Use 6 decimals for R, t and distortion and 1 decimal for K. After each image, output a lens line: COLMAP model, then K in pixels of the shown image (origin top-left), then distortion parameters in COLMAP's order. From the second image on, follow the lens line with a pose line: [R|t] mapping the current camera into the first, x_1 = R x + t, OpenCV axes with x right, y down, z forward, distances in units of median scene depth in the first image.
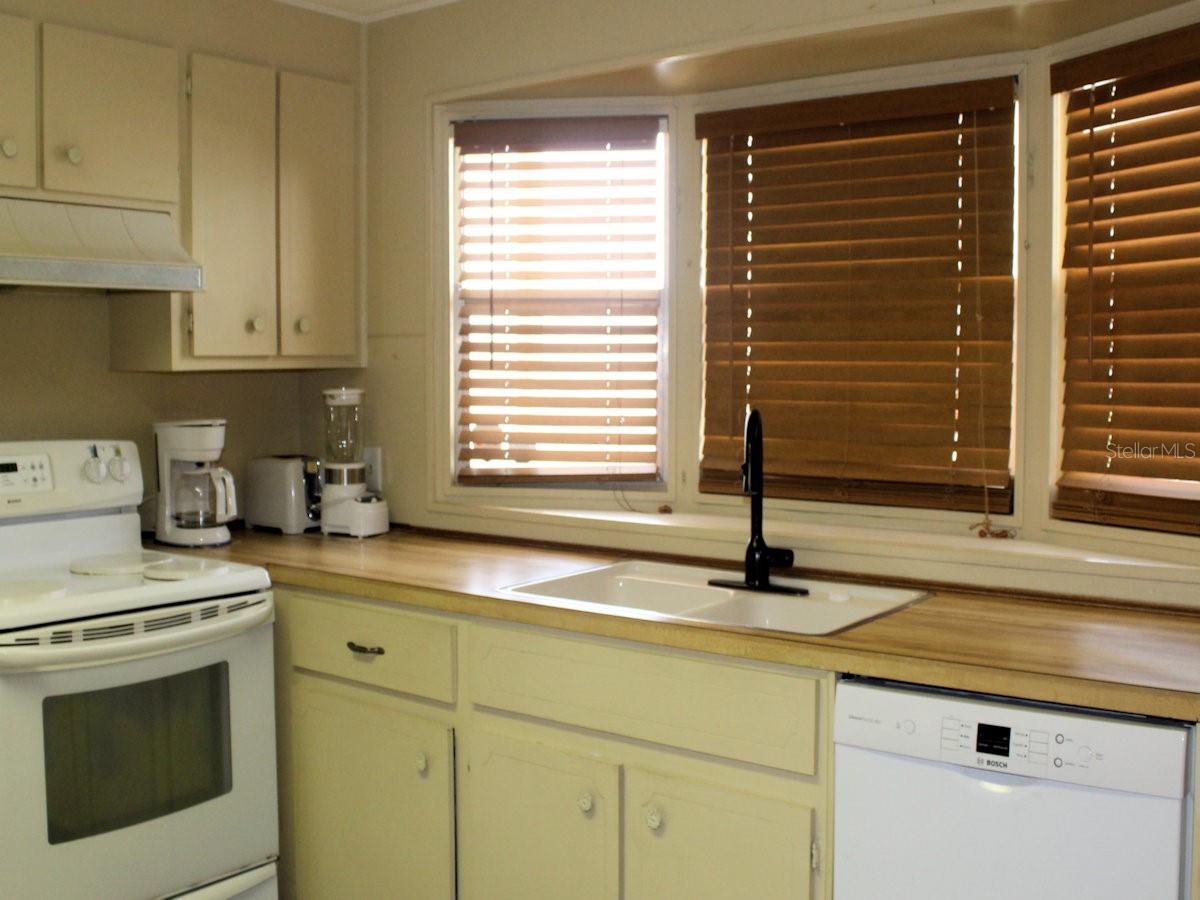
lens RADIAL K [[1290.3, 0, 600.0], [0, 1290.3, 450.0], [0, 0, 1]] dist [-0.144931, 0.003038]
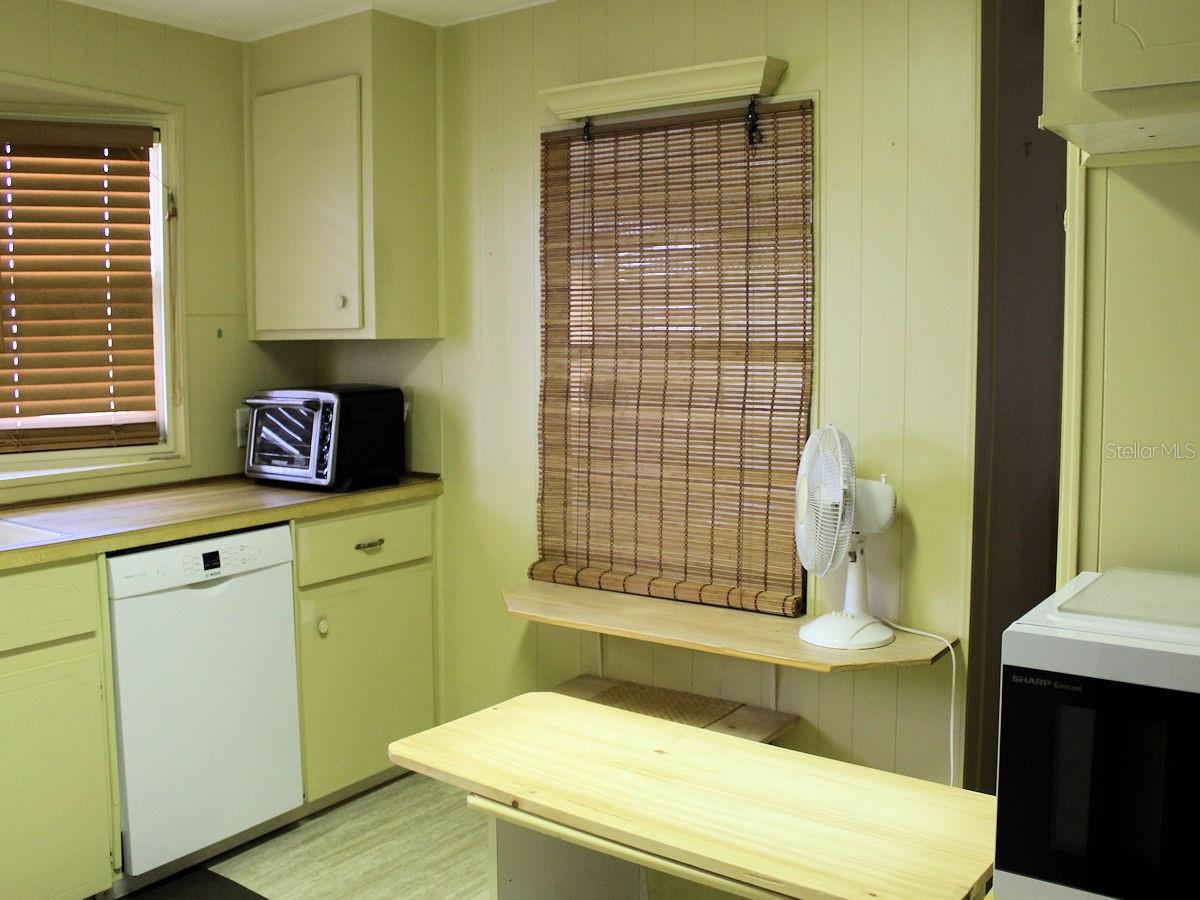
lens RADIAL K [[1131.3, 0, 600.0], [0, 1131.3, 450.0], [0, 0, 1]] dist [-0.111509, 0.000780]
pose [[-0.043059, -0.098529, 0.994202, -0.801168], [0.075442, 0.991963, 0.101574, -0.019806], [-0.996220, 0.079378, -0.035279, 0.356110]]
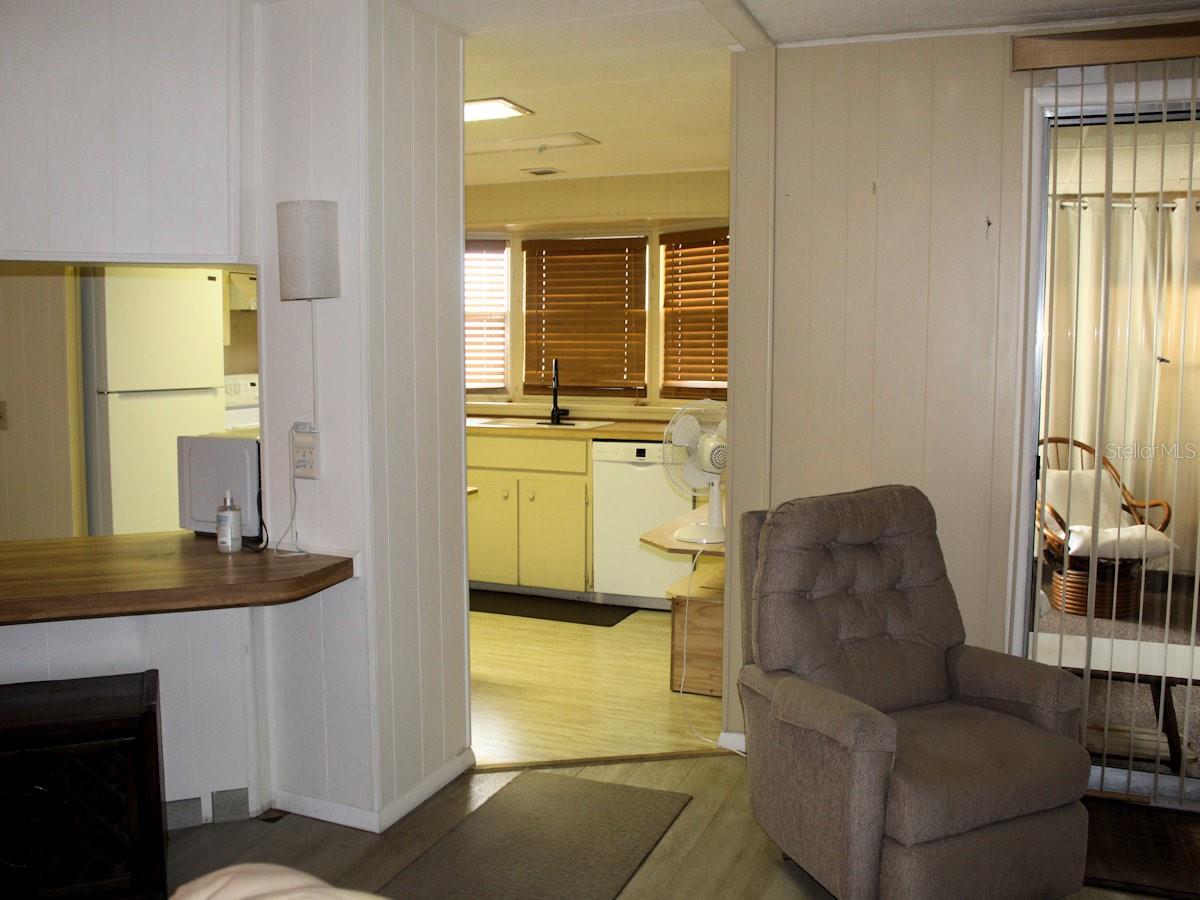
lens RADIAL K [[1131.3, 0, 600.0], [0, 1131.3, 450.0], [0, 0, 1]] dist [-0.111509, 0.000780]
pose [[0.965691, -0.021492, 0.258802, -0.397551], [0.013898, 0.999419, 0.031135, 0.085449], [-0.259321, -0.026470, 0.965428, -1.304998]]
